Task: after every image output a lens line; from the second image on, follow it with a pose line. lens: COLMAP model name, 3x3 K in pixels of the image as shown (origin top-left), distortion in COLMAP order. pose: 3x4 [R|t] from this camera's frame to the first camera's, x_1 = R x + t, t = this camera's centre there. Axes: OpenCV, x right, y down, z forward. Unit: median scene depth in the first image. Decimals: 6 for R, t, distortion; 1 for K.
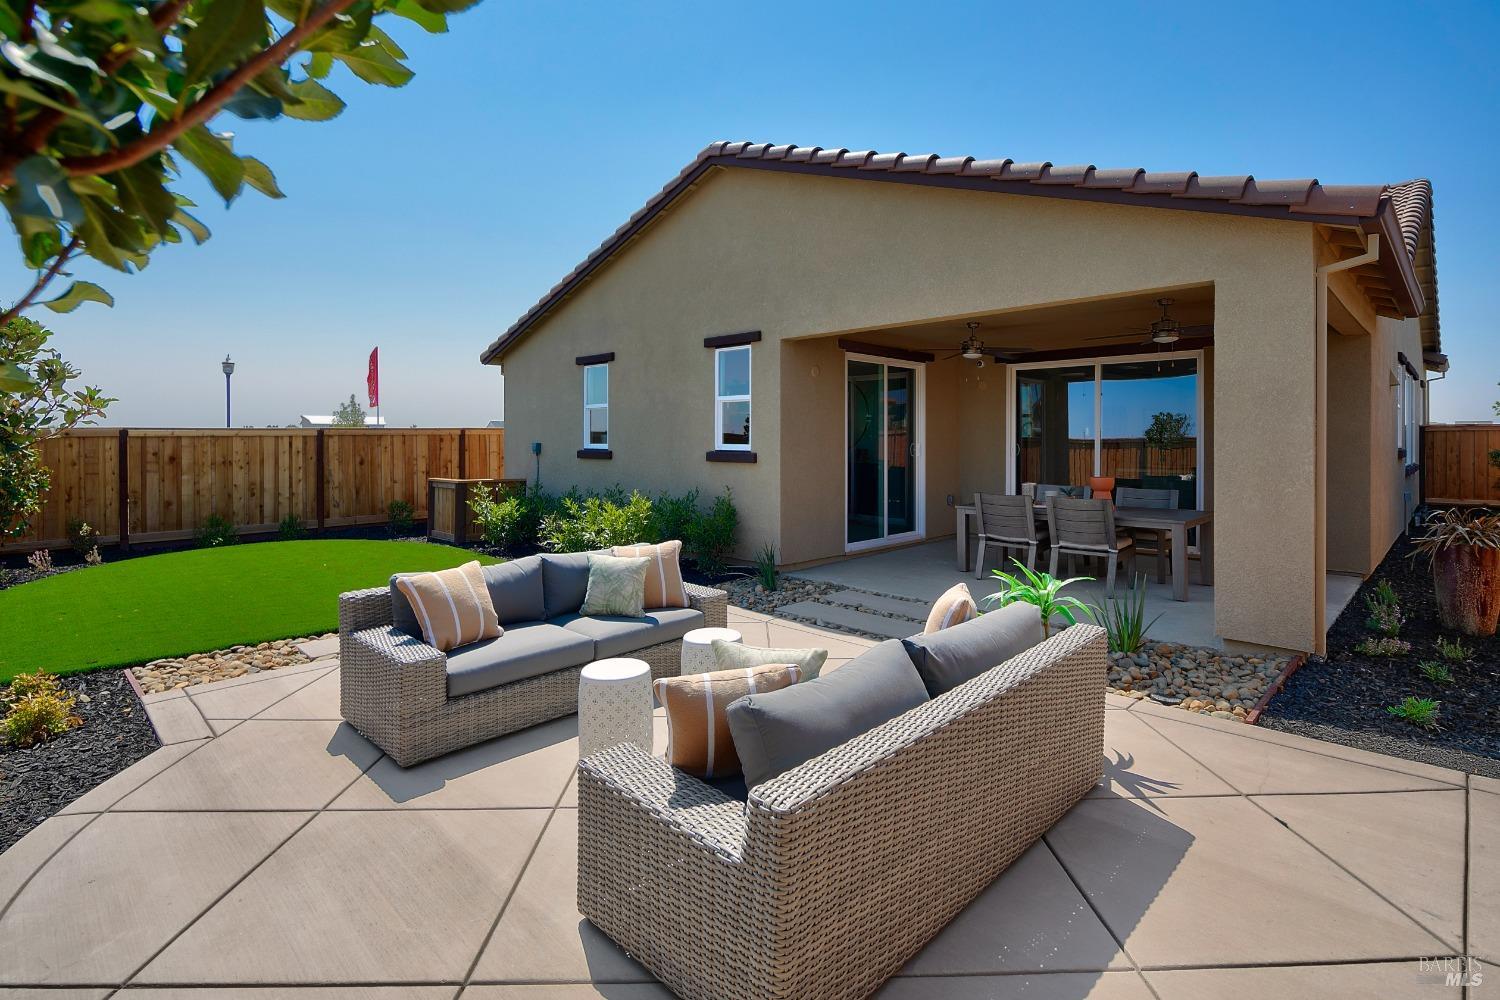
lens RADIAL K [[729.4, 0, 776.2], [0, 729.4, 442.6], [0, 0, 1]] dist [-0.000914, 0.000115]
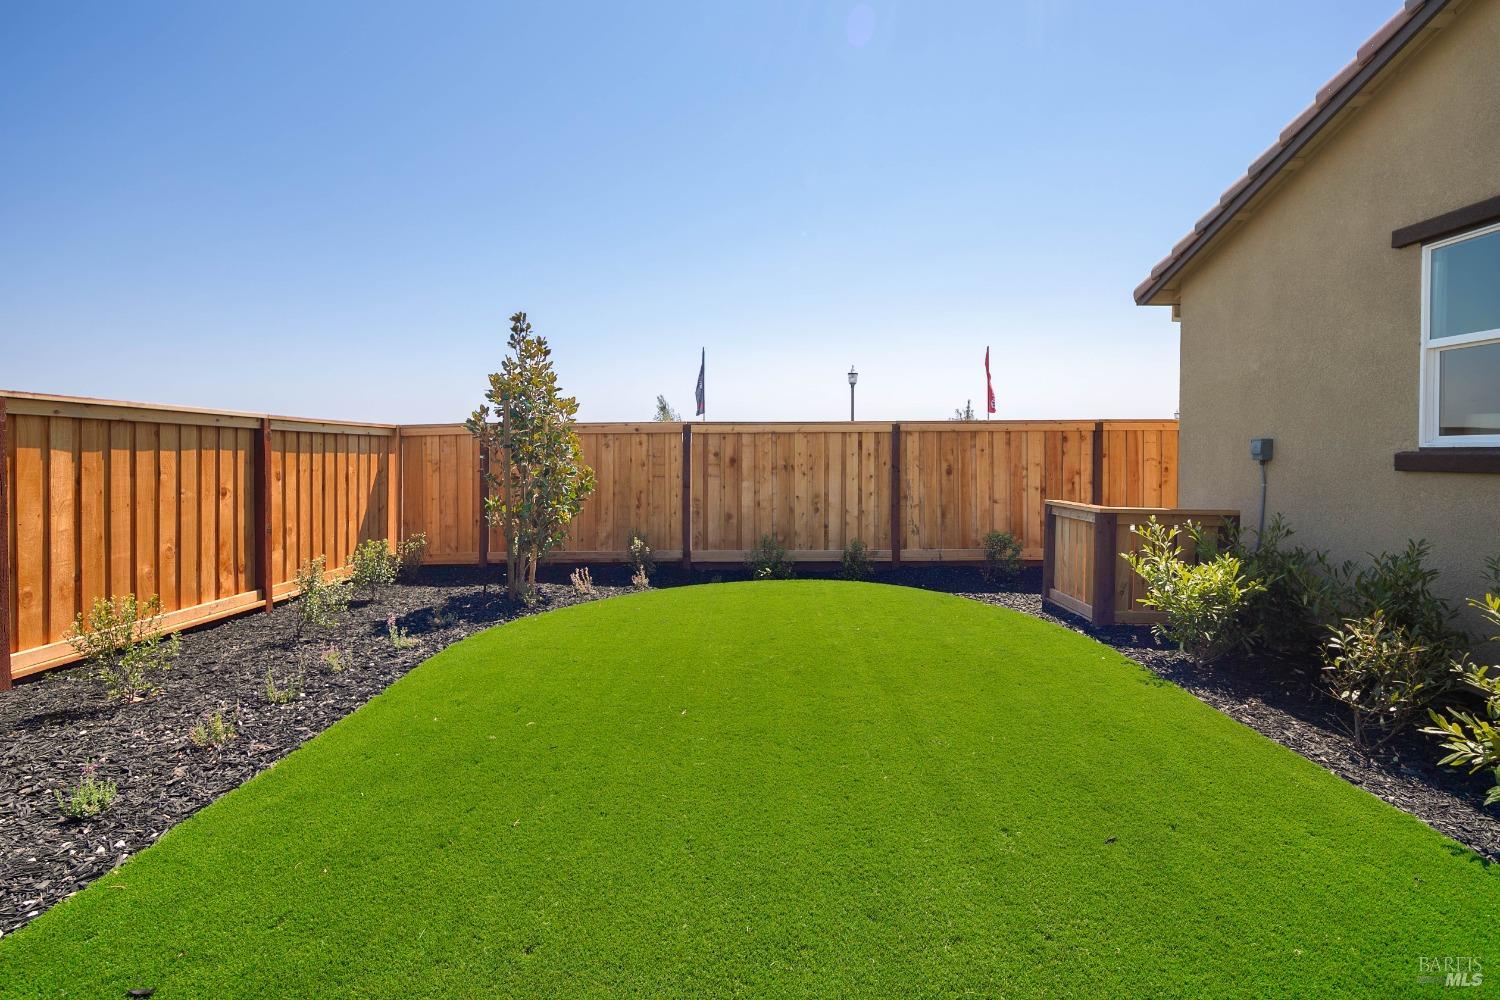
lens RADIAL K [[729.4, 0, 735.2], [0, 729.4, 454.6], [0, 0, 1]] dist [-0.000914, 0.000115]
pose [[0.666638, 0.005914, -0.745358, -0.220291], [-0.007235, 0.999973, 0.001463, 0.013889], [0.745346, 0.004418, 0.666663, 0.451574]]
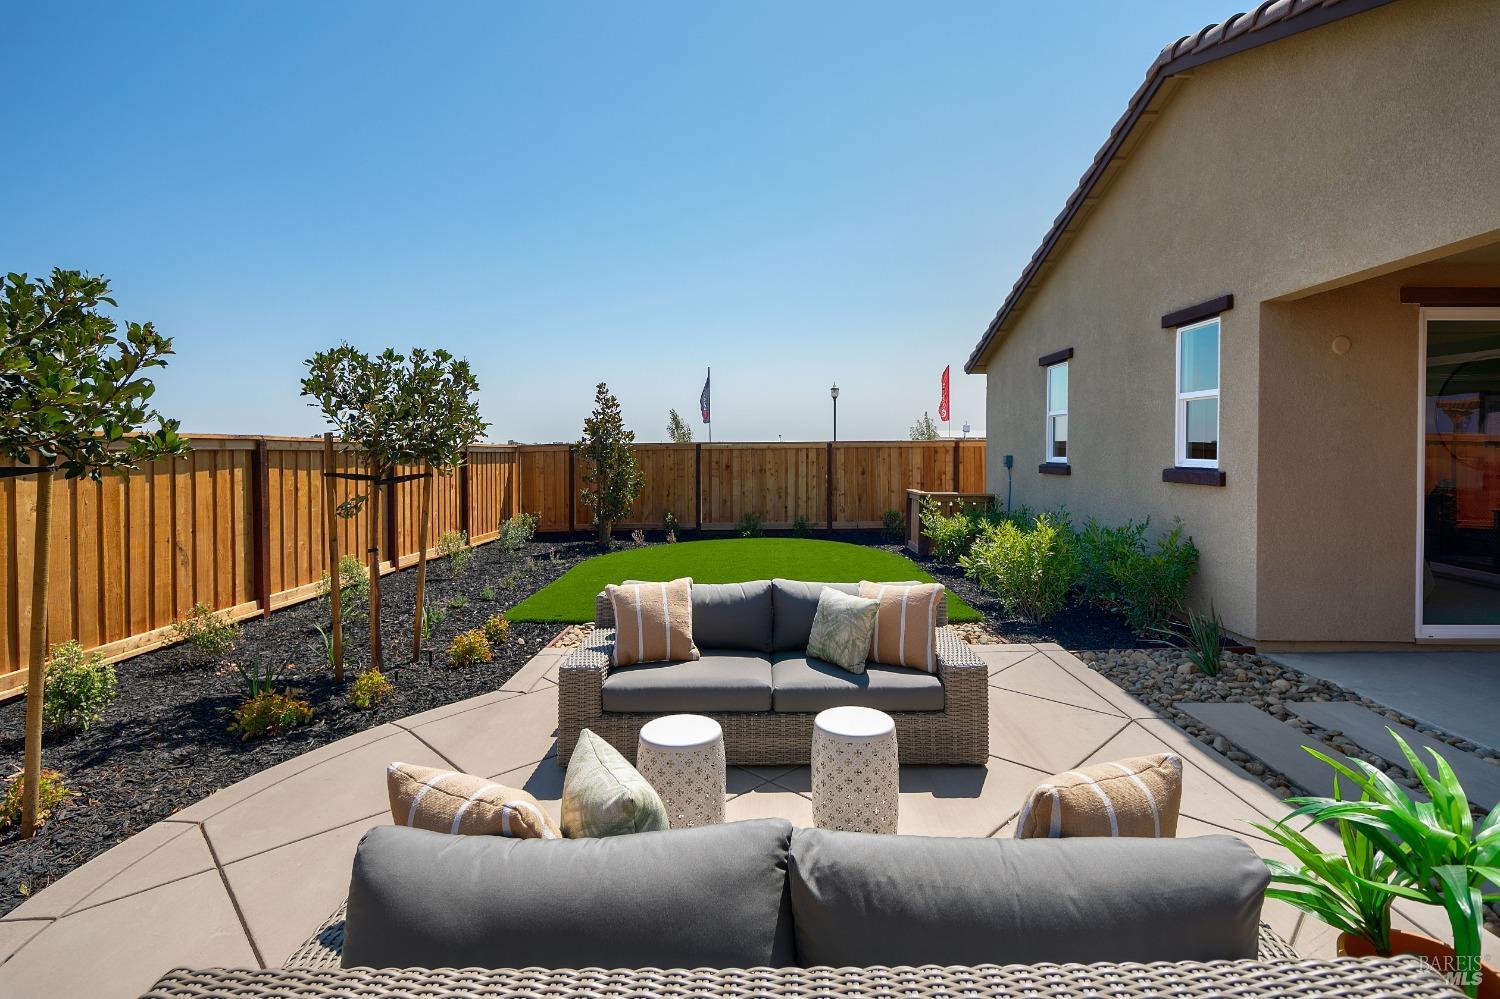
lens RADIAL K [[729.4, 0, 750.3], [0, 729.4, 463.9], [0, 0, 1]] dist [-0.000914, 0.000115]
pose [[0.675573, 0.013131, -0.737176, 0.141534], [-0.002747, 0.999879, 0.015293, -0.002238], [0.737288, -0.008306, 0.675528, 0.157071]]
